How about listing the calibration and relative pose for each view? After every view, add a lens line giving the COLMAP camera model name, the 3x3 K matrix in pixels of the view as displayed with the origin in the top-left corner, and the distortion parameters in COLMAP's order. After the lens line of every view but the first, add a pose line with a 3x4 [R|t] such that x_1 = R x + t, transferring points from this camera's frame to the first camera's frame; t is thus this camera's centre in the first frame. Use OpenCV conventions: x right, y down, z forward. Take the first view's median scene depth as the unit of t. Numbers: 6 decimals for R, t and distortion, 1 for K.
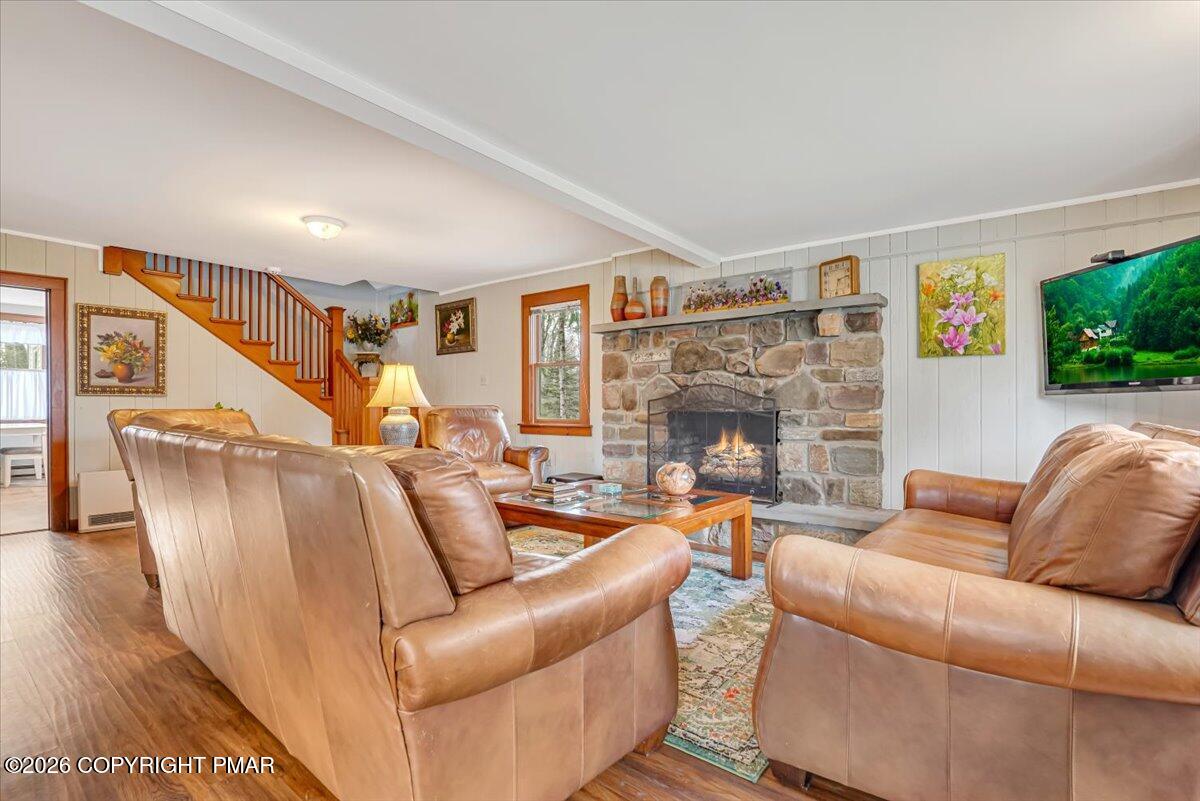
lens RADIAL K [[551.8, 0, 591.9], [0, 551.8, 404.7], [0, 0, 1]] dist [-0.014287, 0.000493]
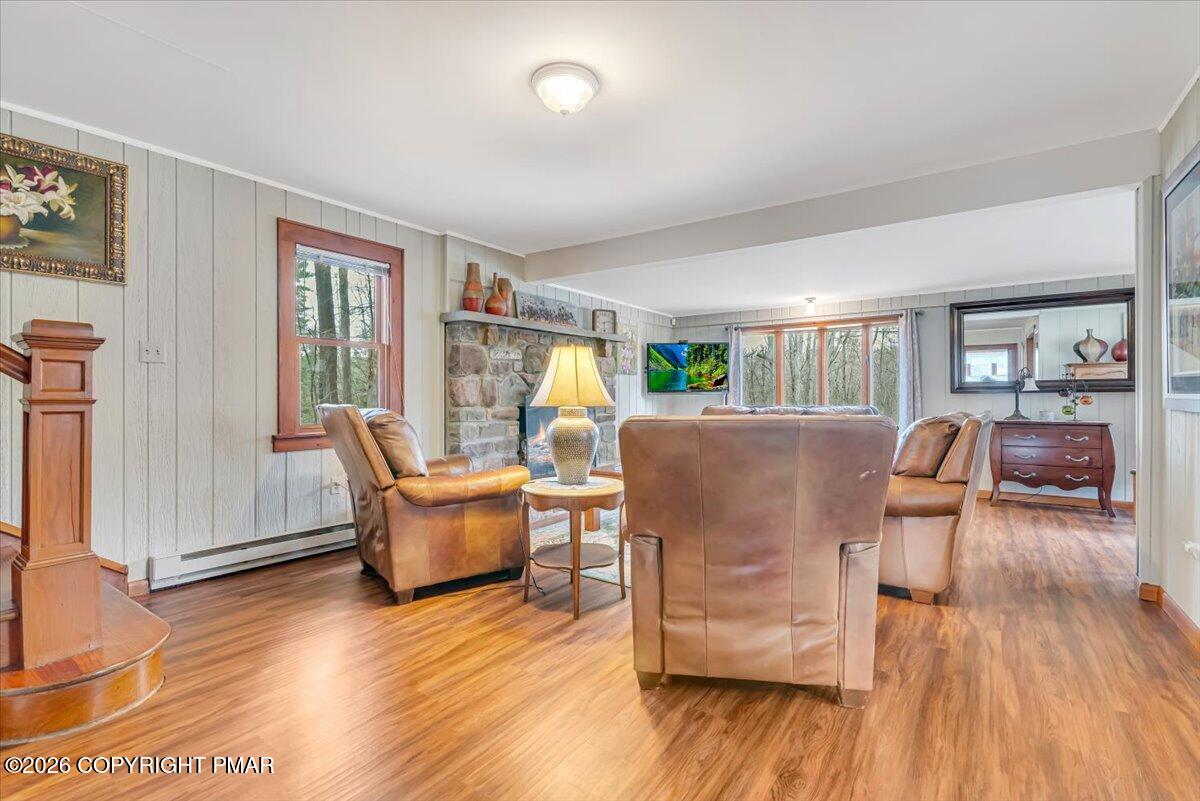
lens RADIAL K [[551.8, 0, 599.0], [0, 551.8, 398.0], [0, 0, 1]] dist [-0.014287, 0.000493]
pose [[-0.041783, -0.000525, 0.999127, -0.988652], [-0.000518, 1.000000, 0.000503, -0.006561], [-0.999127, -0.000496, -0.041783, 0.921975]]
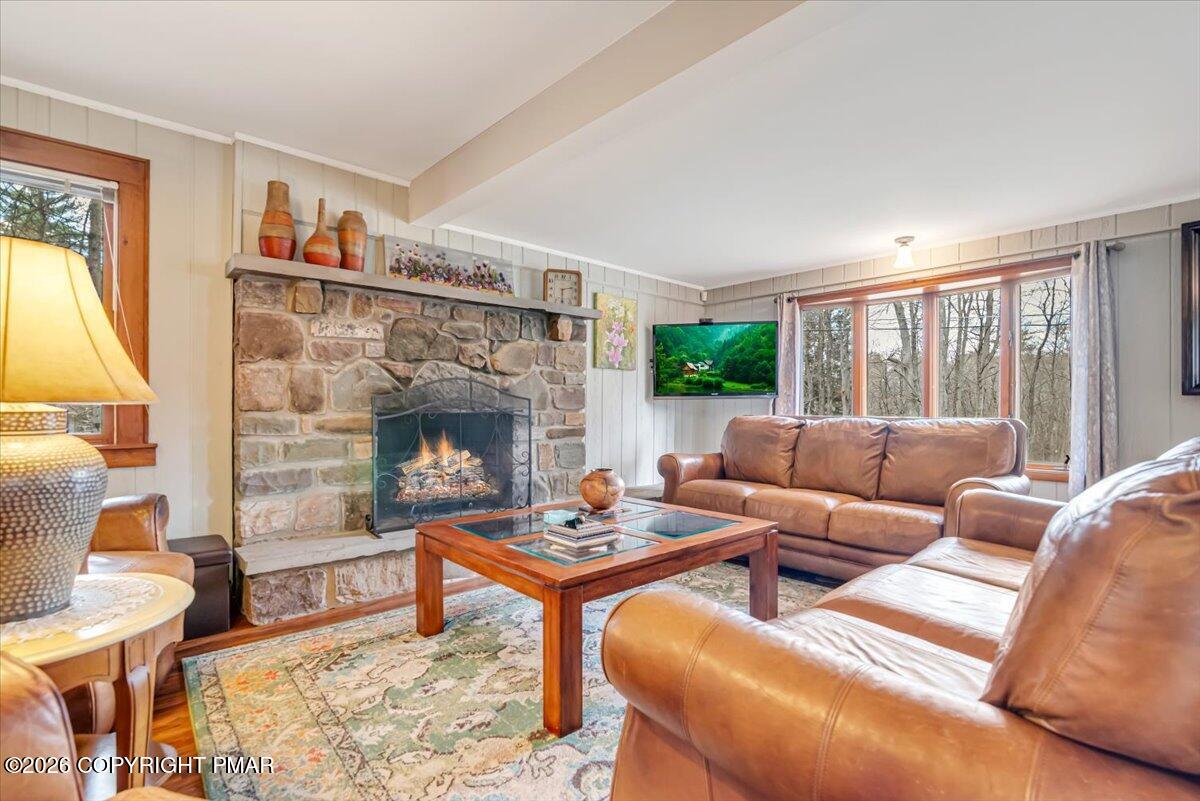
lens RADIAL K [[551.8, 0, 601.0], [0, 551.8, 411.3], [0, 0, 1]] dist [-0.014287, 0.000493]
pose [[0.177844, -0.005330, 0.984044, -0.512154], [-0.005870, 0.999962, 0.006477, 0.003289], [-0.984041, -0.006928, 0.177806, 0.623575]]
